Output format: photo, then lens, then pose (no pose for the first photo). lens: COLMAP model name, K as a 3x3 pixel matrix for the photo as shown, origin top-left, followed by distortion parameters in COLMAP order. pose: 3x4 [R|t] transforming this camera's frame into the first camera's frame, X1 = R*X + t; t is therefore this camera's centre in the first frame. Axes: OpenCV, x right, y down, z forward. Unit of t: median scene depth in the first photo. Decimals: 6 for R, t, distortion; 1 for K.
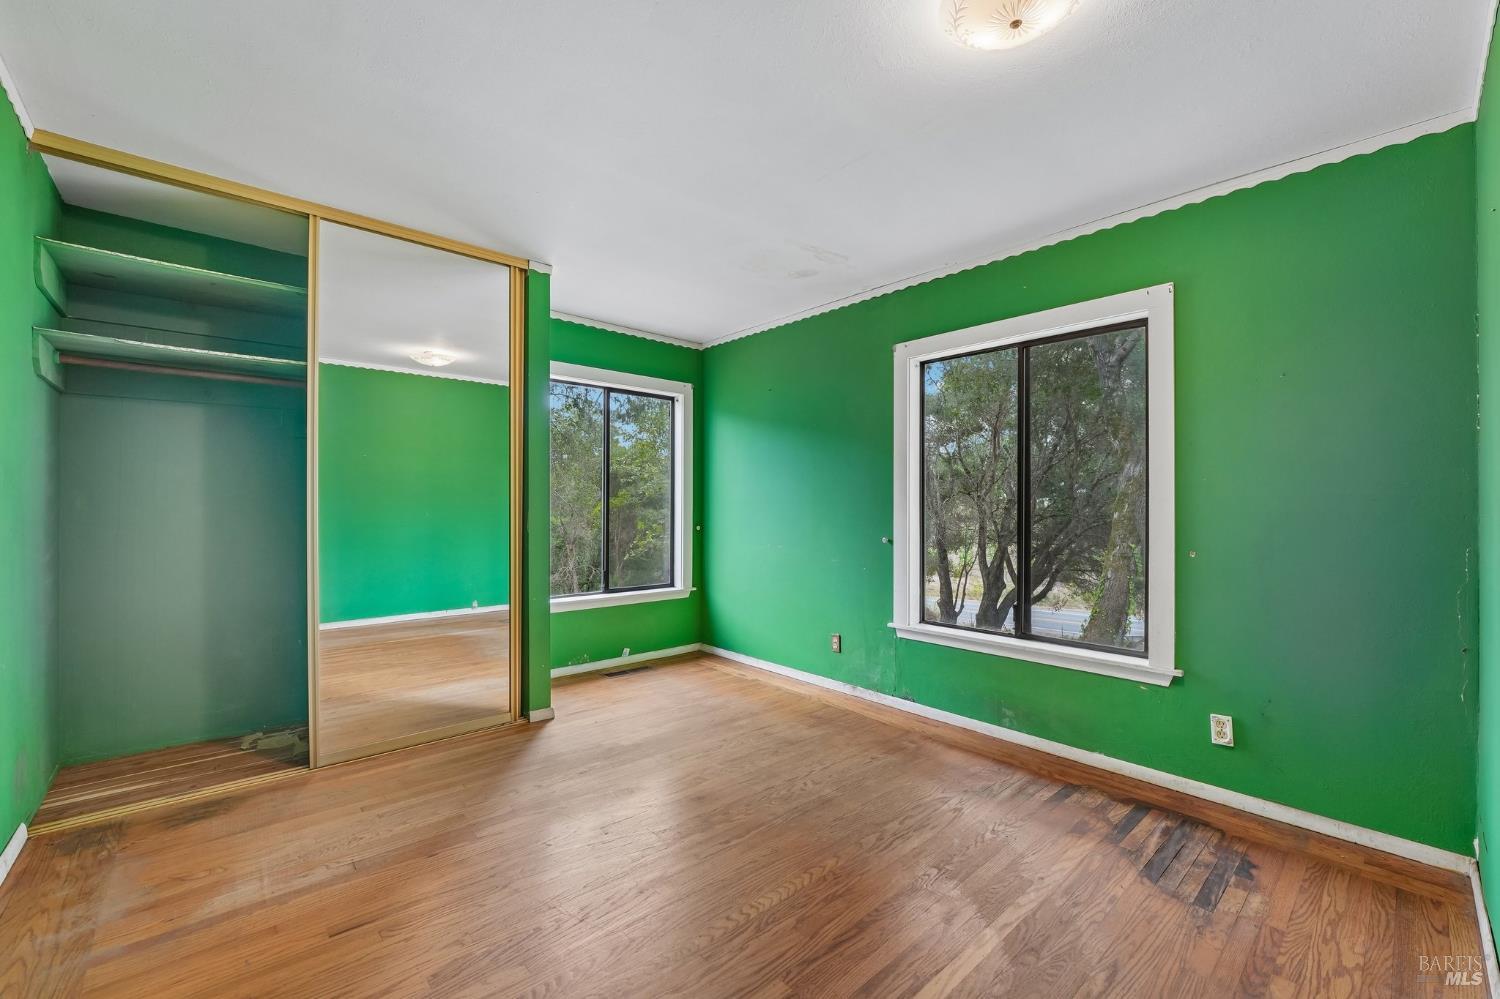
lens RADIAL K [[606.6, 0, 753.5], [0, 606.6, 504.9], [0, 0, 1]] dist [-0.013745, 0.000542]
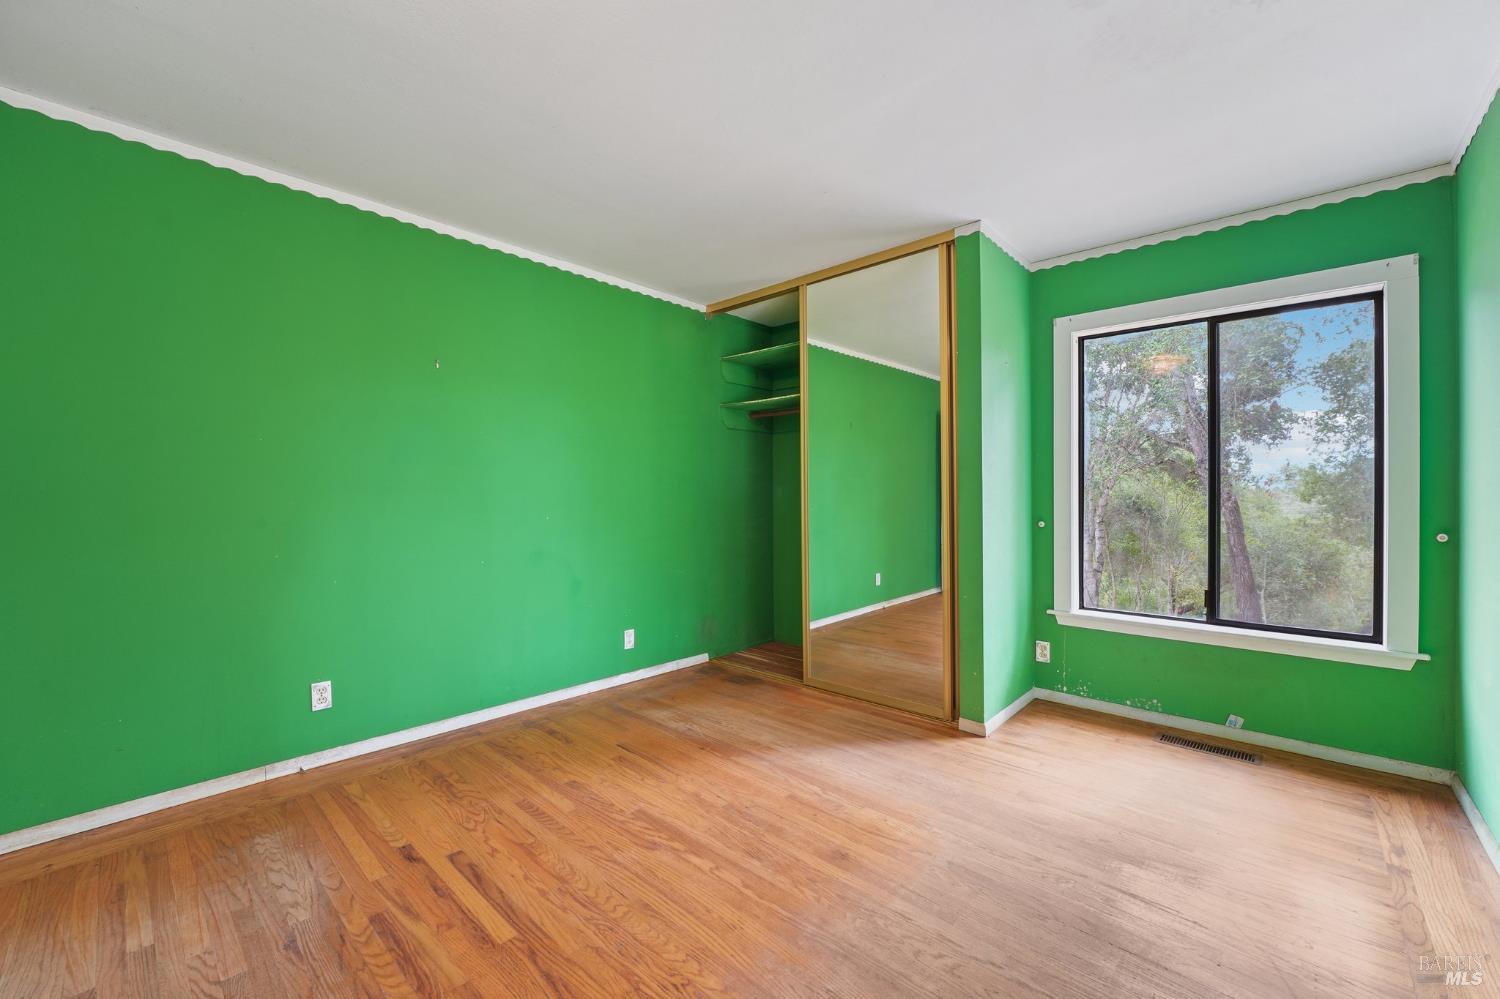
lens RADIAL K [[606.6, 0, 753.5], [0, 606.6, 504.9], [0, 0, 1]] dist [-0.013745, 0.000542]
pose [[0.092041, 0.011801, -0.995685, 0.539597], [0.006184, 0.999904, 0.012423, 0.002871], [0.995736, -0.007301, 0.091959, 0.625289]]
